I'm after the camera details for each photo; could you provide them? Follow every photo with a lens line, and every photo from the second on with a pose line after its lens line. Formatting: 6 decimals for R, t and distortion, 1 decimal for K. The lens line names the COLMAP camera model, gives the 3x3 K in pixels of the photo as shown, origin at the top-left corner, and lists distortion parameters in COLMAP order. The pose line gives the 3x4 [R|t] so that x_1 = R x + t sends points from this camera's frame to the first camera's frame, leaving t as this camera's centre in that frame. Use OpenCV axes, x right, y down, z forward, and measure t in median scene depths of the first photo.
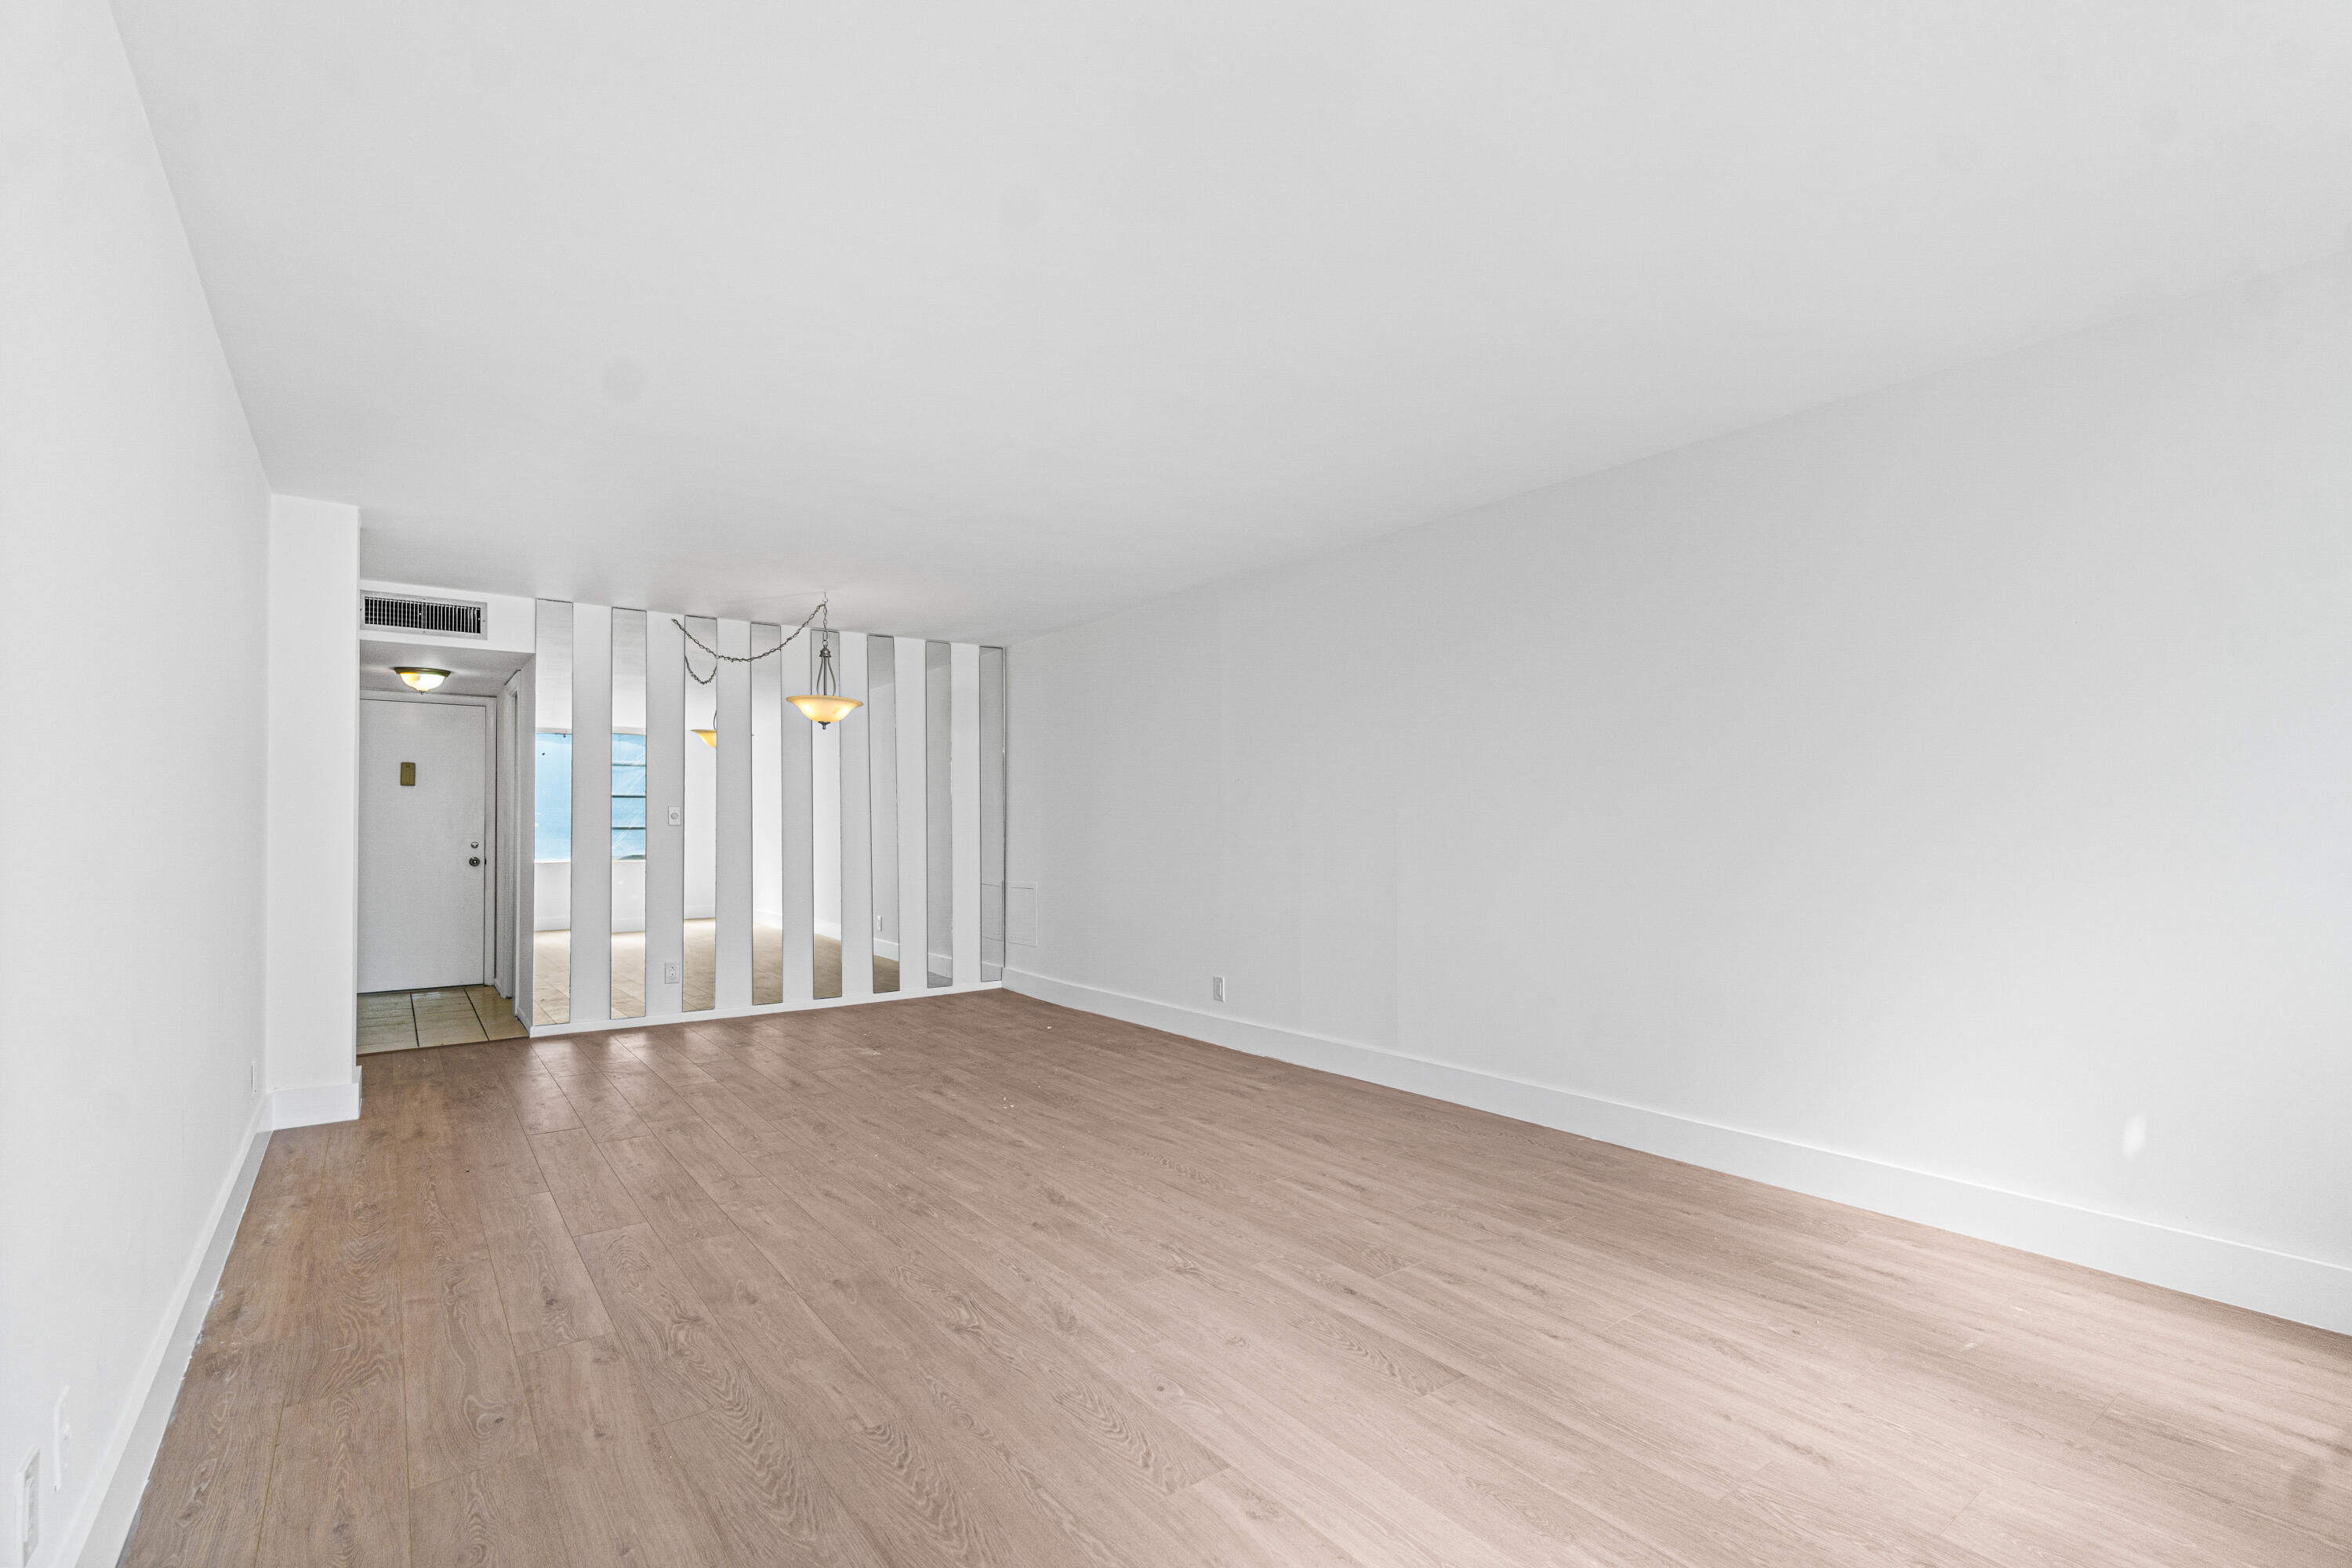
lens RADIAL K [[1056.4, 0, 1177.6], [0, 1056.4, 795.5], [0, 0, 1]] dist [-0.001272, 0.000197]
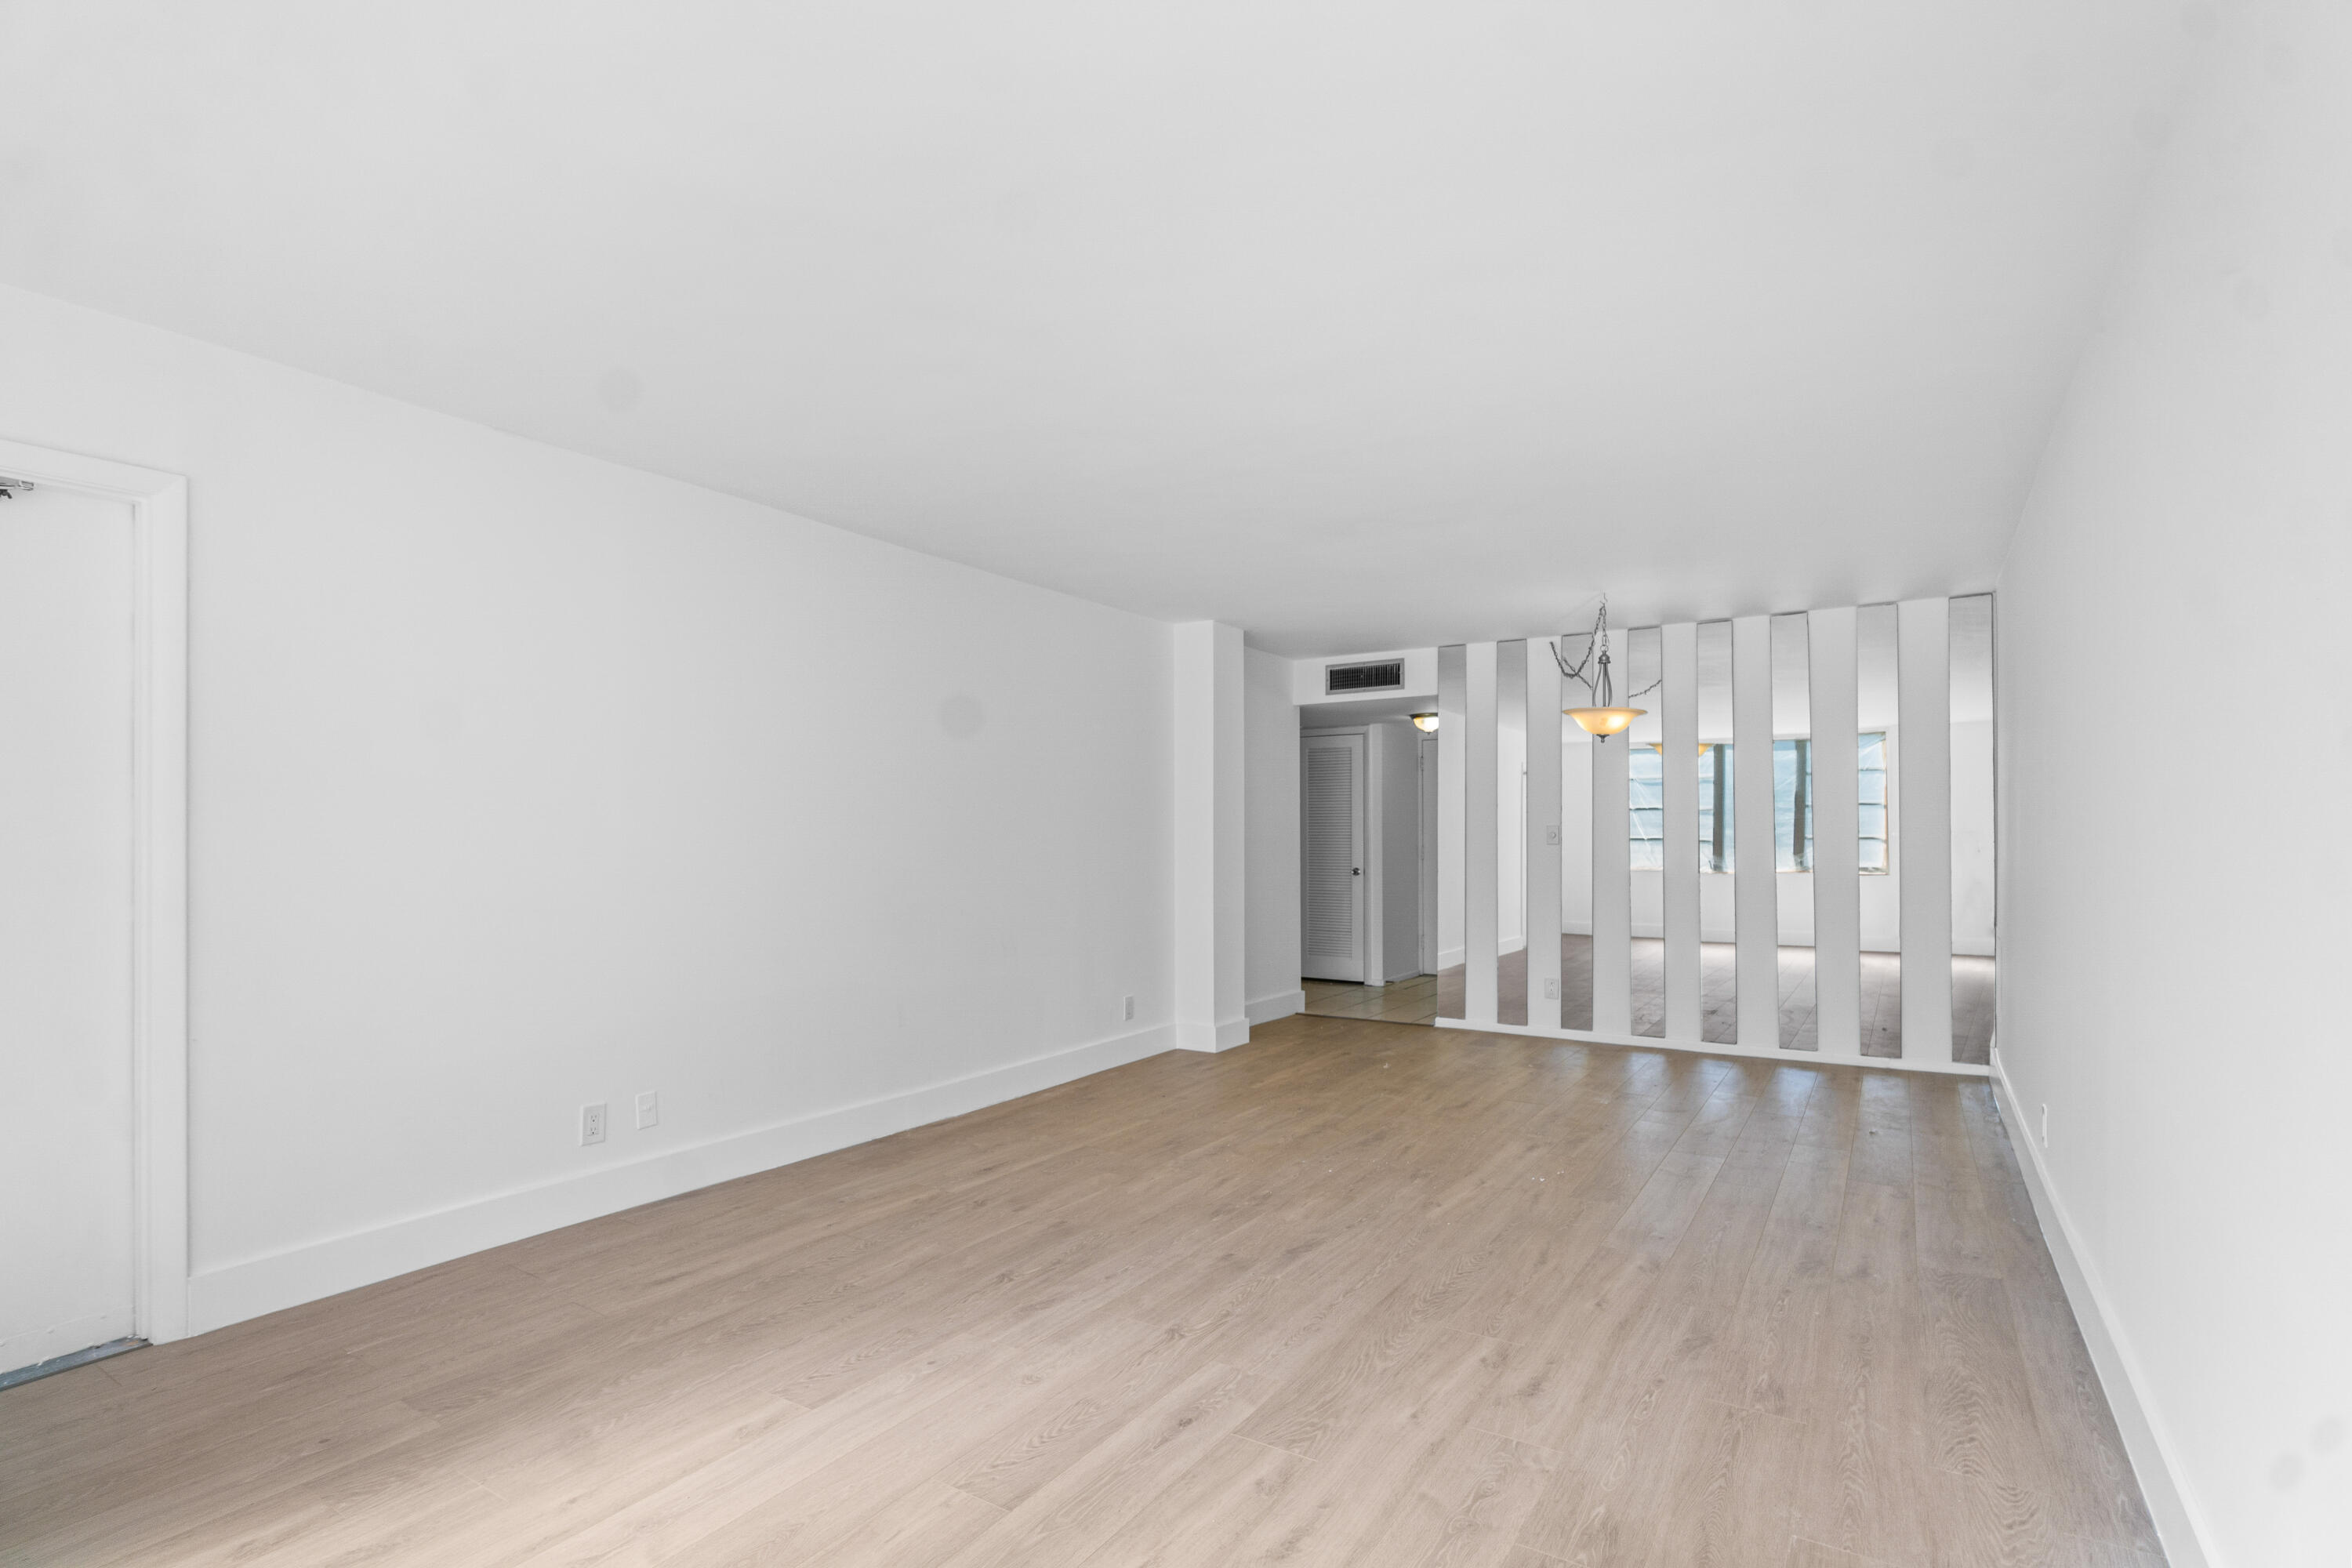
lens RADIAL K [[1127.1, 0, 1182.0], [0, 1127.1, 730.5], [0, 0, 1]] dist [-0.002110, -0.000281]
pose [[0.360197, -0.085961, -0.928907, 0.803884], [0.026932, 0.996289, -0.081754, -0.000889], [0.932487, 0.004431, 0.361176, 0.524324]]
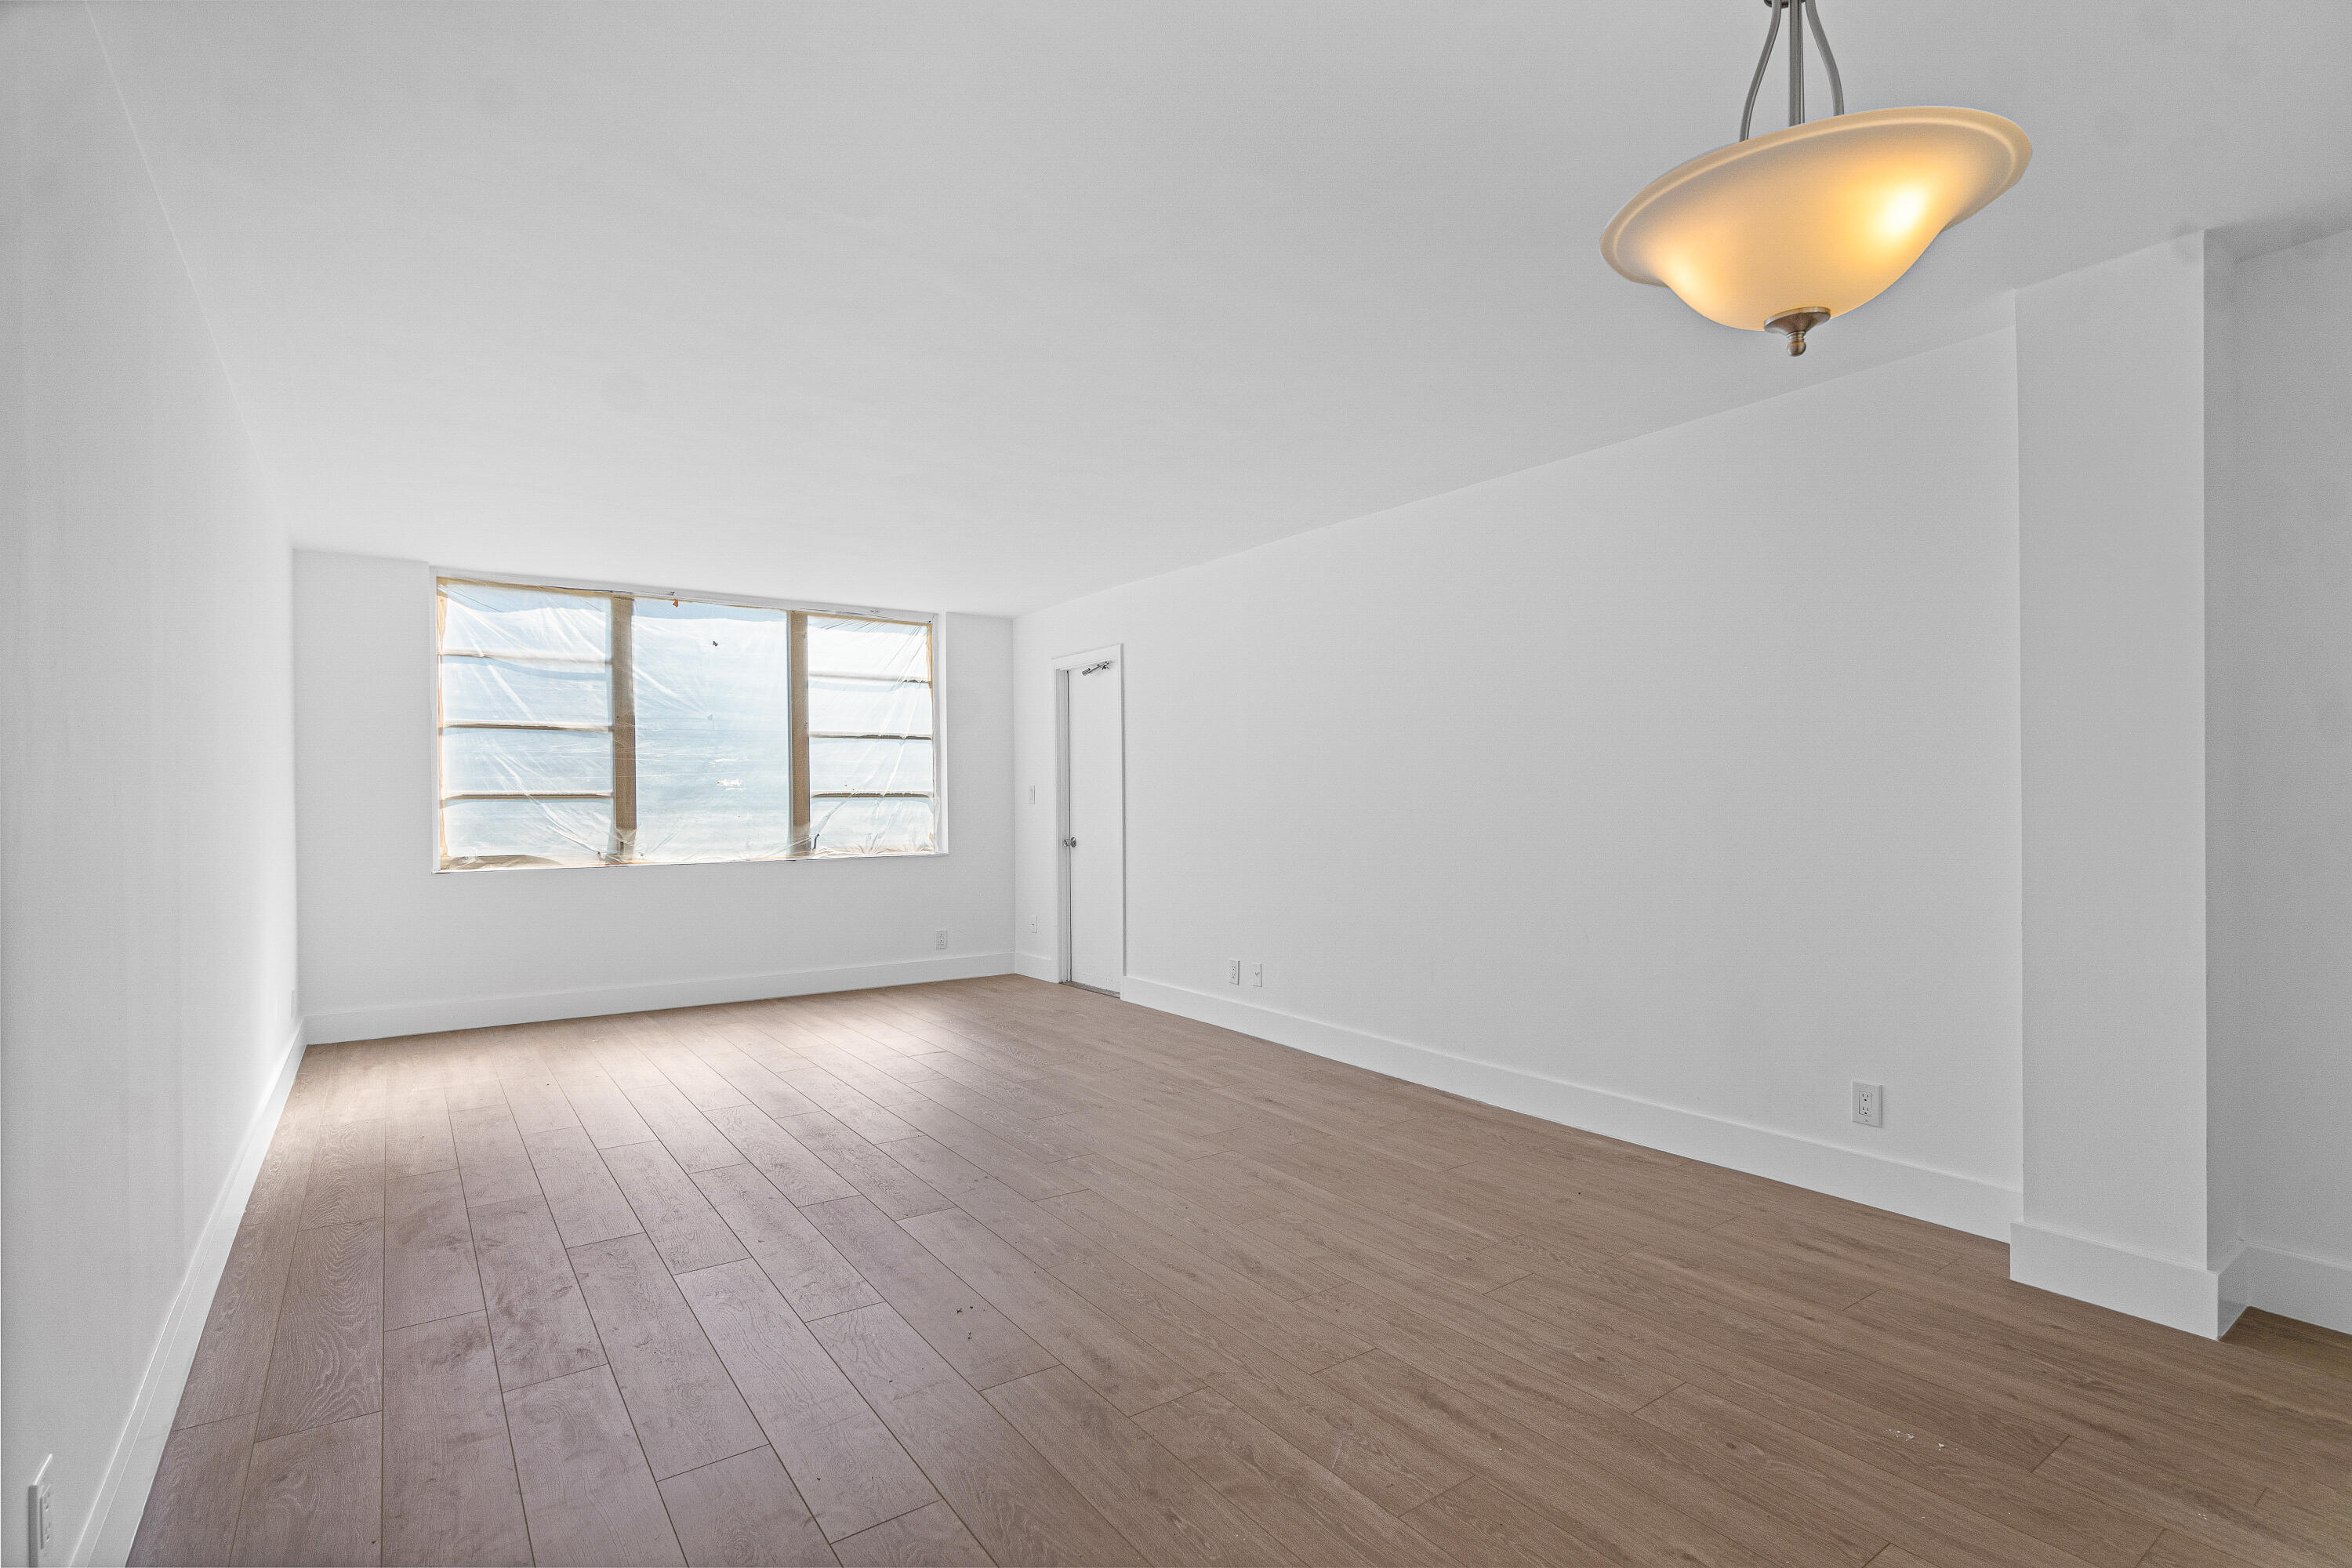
lens RADIAL K [[1103.3, 0, 1176.0], [0, 1103.3, 784.0], [0, 0, 1]] dist [-0.002561, -0.000544]
pose [[-0.999748, 0.008064, 0.020967, -0.377676], [0.007182, 0.999100, -0.041814, 0.048981], [-0.021286, -0.041653, -0.998905, 2.098286]]
